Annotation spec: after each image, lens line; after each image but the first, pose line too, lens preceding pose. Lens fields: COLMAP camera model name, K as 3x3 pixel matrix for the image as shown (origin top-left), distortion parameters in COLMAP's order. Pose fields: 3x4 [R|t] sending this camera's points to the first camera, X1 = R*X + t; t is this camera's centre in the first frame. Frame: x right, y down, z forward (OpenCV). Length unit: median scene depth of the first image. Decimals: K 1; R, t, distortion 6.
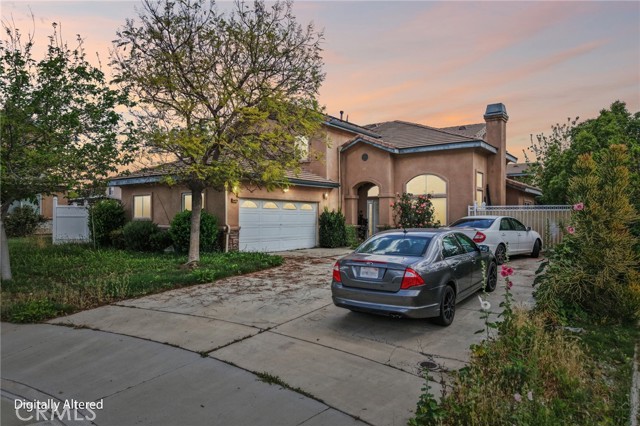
lens RADIAL K [[422.8, 0, 320.0], [0, 422.8, 213.0], [0, 0, 1]] dist [0.021101, -0.002224]
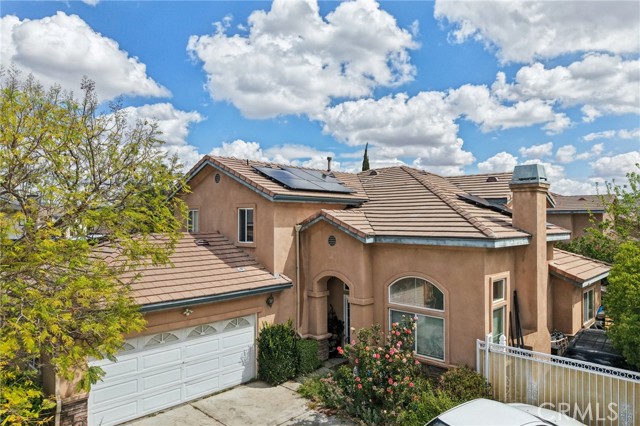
lens RADIAL K [[427.7, 0, 320.5], [0, 427.7, 225.7], [0, 0, 1]] dist [0.006741, 0.002402]
pose [[0.991549, -0.005914, -0.129600, 0.189620], [0.007551, 0.999898, 0.012144, -0.176232], [0.129515, -0.013020, 0.991492, 0.326923]]
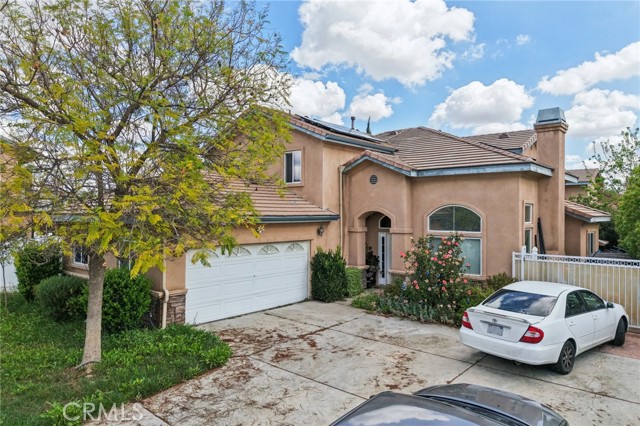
lens RADIAL K [[427.6, 0, 320.0], [0, 427.6, 213.0], [0, 0, 1]] dist [0.011197, -0.002675]
pose [[0.996804, 0.000803, -0.079888, 0.075766], [-0.000424, 0.999989, 0.004766, -0.079573], [0.079891, -0.004717, 0.996792, 0.229252]]
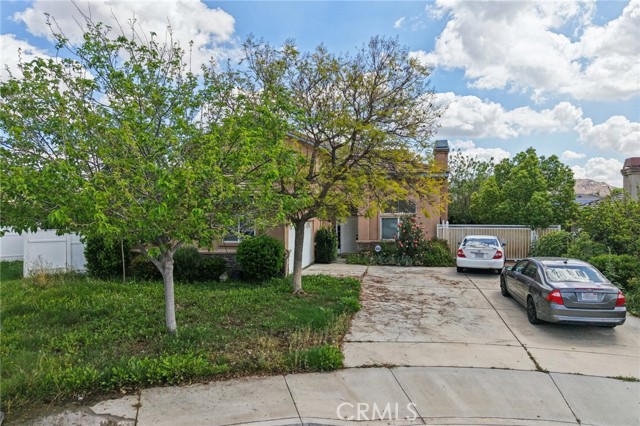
lens RADIAL K [[427.7, 0, 320.5], [0, 427.7, 225.7], [0, 0, 1]] dist [0.006741, 0.002402]
pose [[0.905161, -0.014853, 0.424809, -0.436184], [0.001508, 0.999495, 0.031734, -0.047355], [-0.425066, -0.028083, 0.904727, 0.033169]]
